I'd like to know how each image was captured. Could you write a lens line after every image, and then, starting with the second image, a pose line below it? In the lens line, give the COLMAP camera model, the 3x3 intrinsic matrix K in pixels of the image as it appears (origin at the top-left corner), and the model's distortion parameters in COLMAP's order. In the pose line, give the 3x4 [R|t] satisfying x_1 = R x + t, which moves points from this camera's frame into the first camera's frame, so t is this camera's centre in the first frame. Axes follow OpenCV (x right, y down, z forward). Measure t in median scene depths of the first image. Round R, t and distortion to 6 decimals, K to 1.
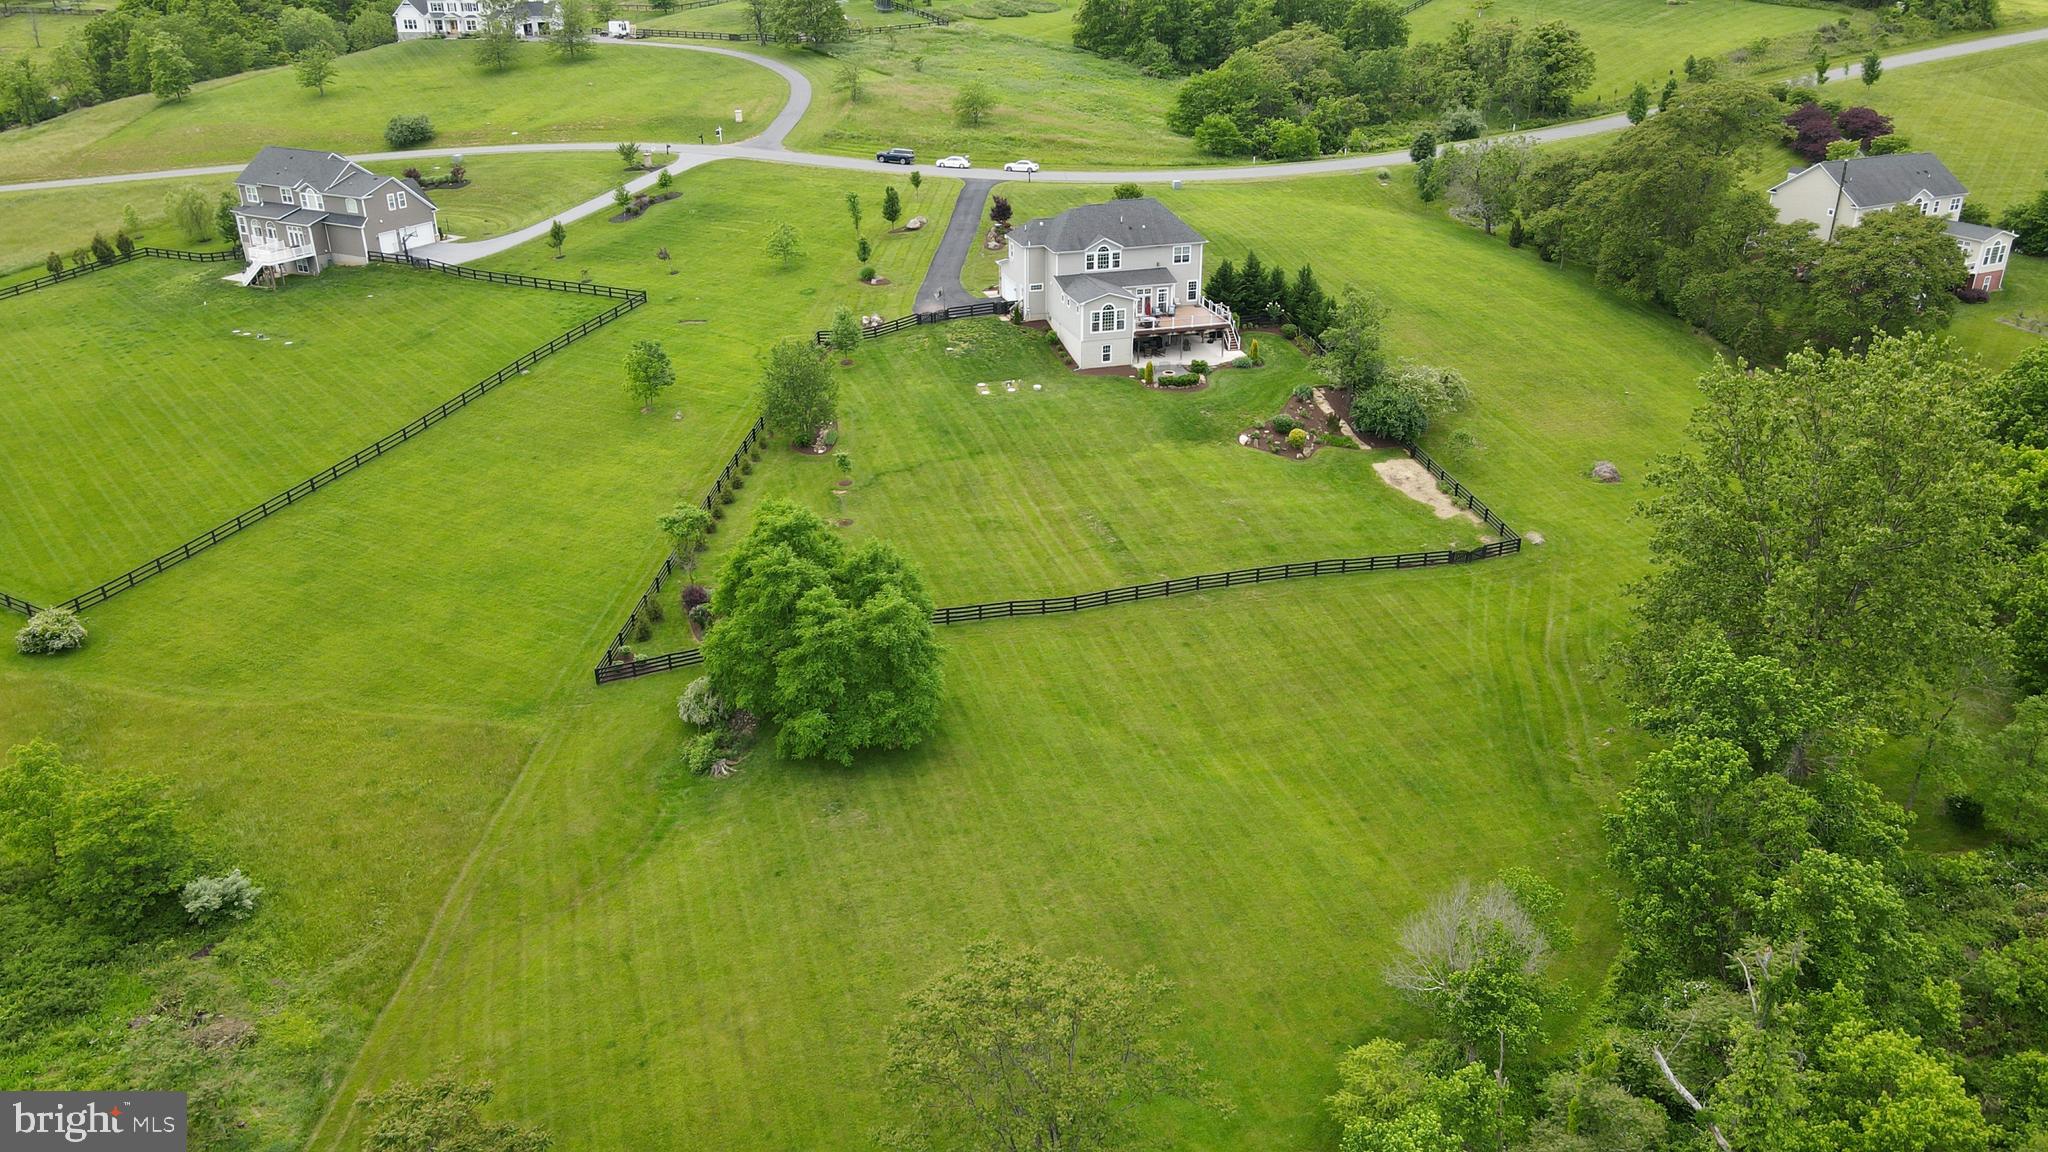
lens RADIAL K [[1511.7, 0, 1023.3], [0, 1511.7, 601.6], [0, 0, 1]] dist [0.004655, 0.011840]
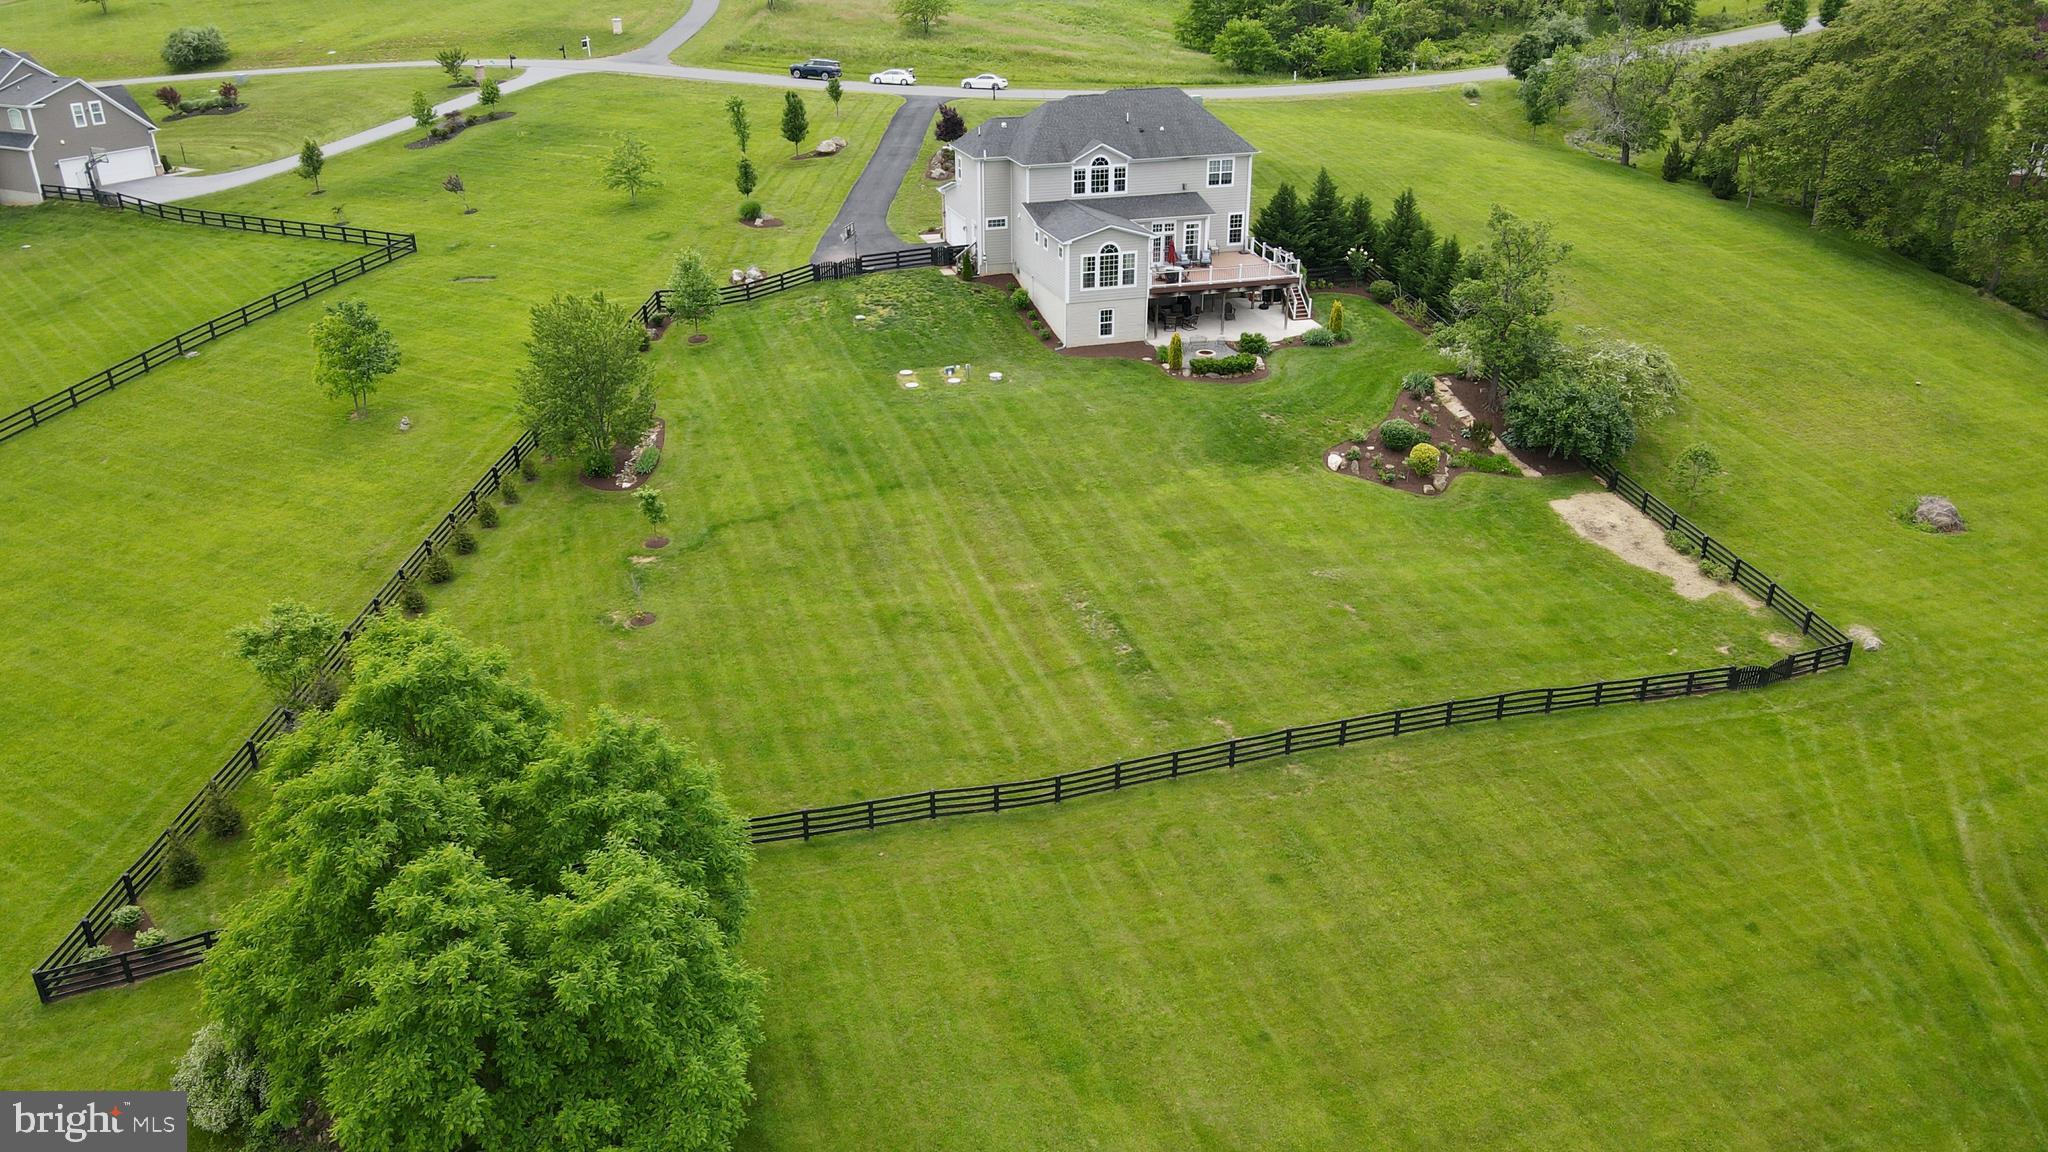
lens RADIAL K [[1519.9, 0, 1025.2], [0, 1519.9, 594.1], [0, 0, 1]] dist [0.009331, 0.010346]
pose [[0.999923, -0.003708, 0.011829, 0.012897], [0.003741, 0.999989, -0.002782, -0.047956], [-0.011819, 0.002826, 0.999926, 0.356286]]
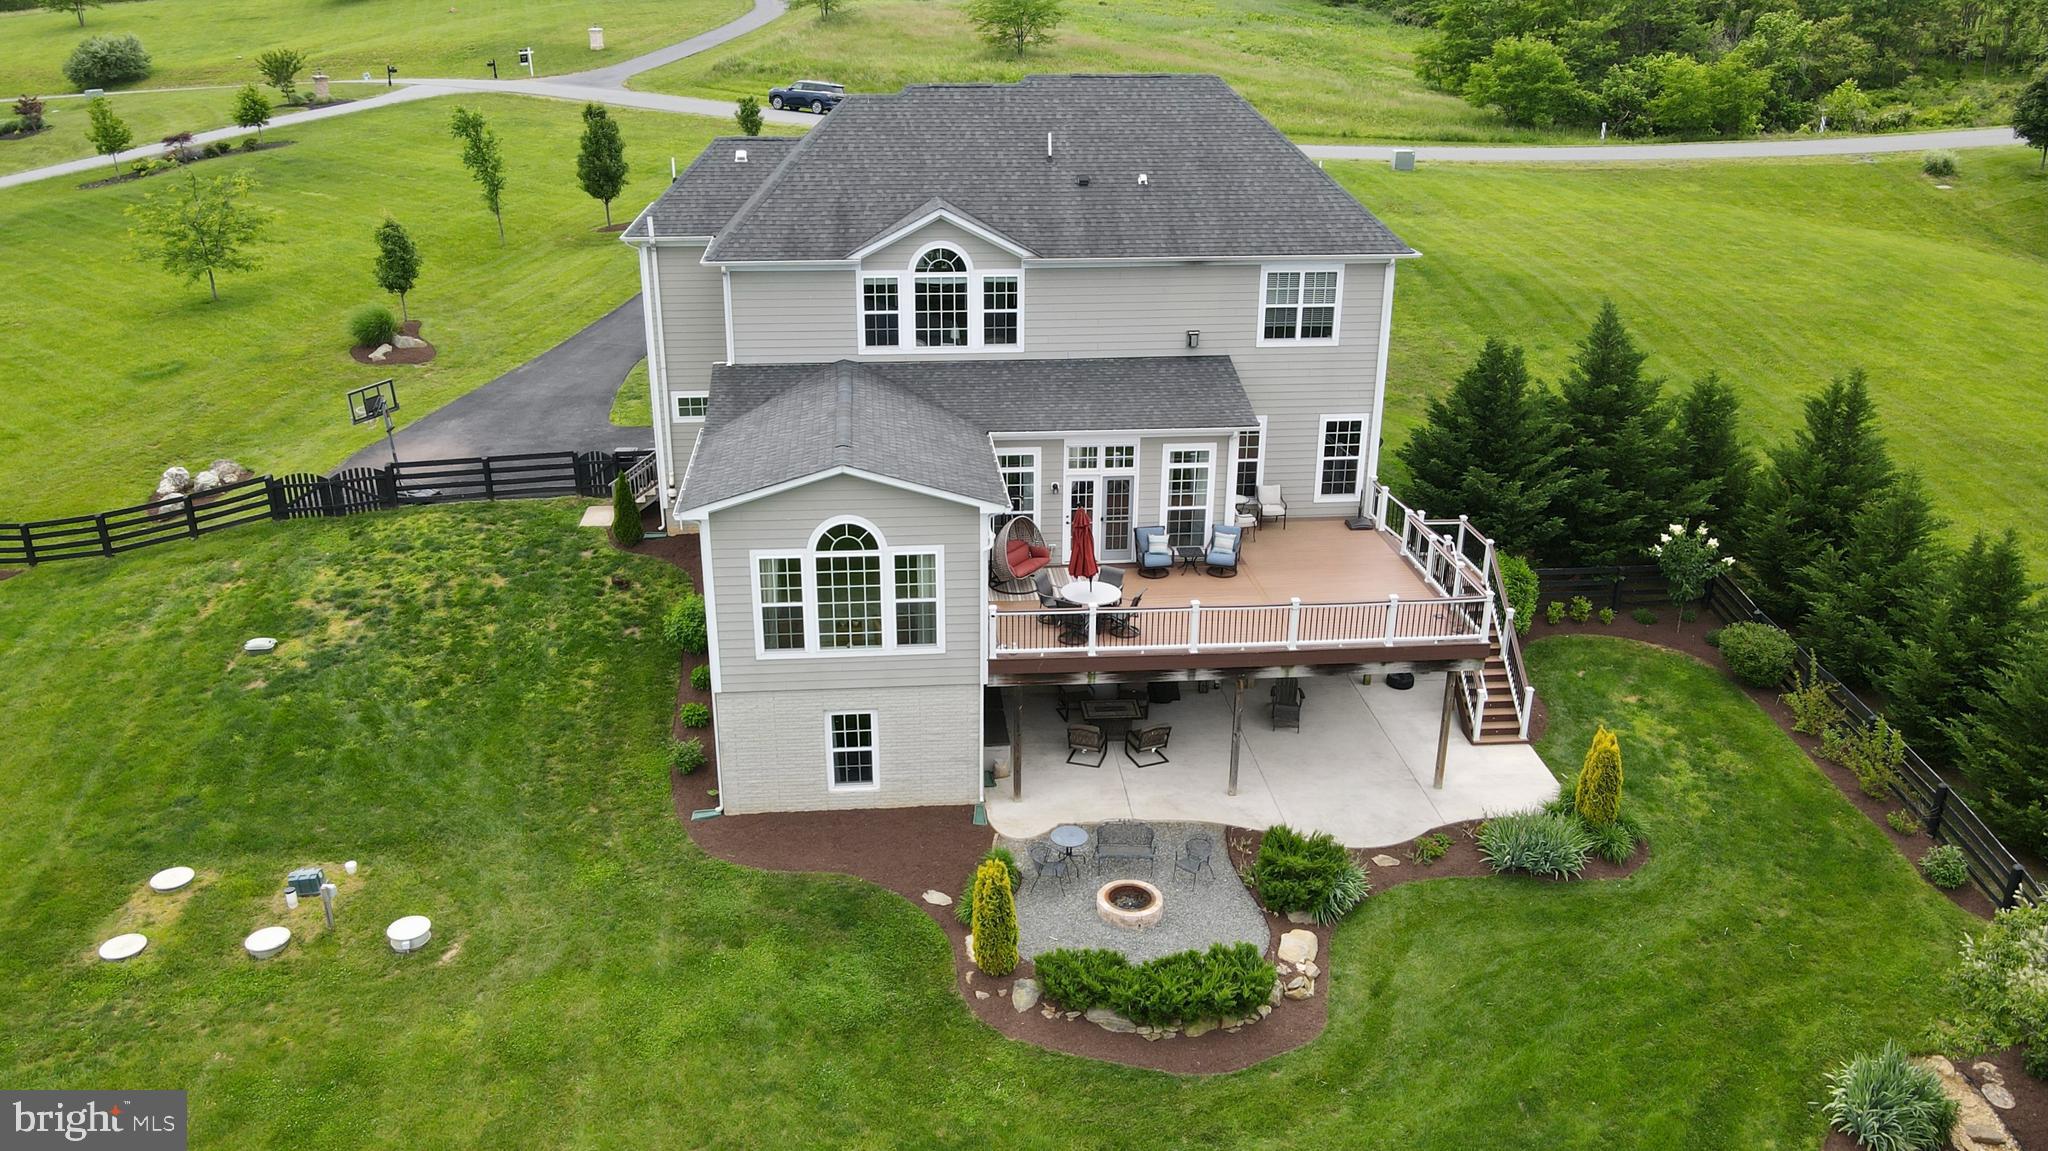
lens RADIAL K [[1547.7, 0, 1024.0], [0, 1547.7, 621.6], [0, 0, 1]] dist [0.014665, 0.003276]
pose [[0.982139, 0.083733, -0.168497, 0.109466], [-0.091309, 0.995108, -0.037715, -0.171712], [0.164515, 0.052426, 0.984980, 0.777190]]
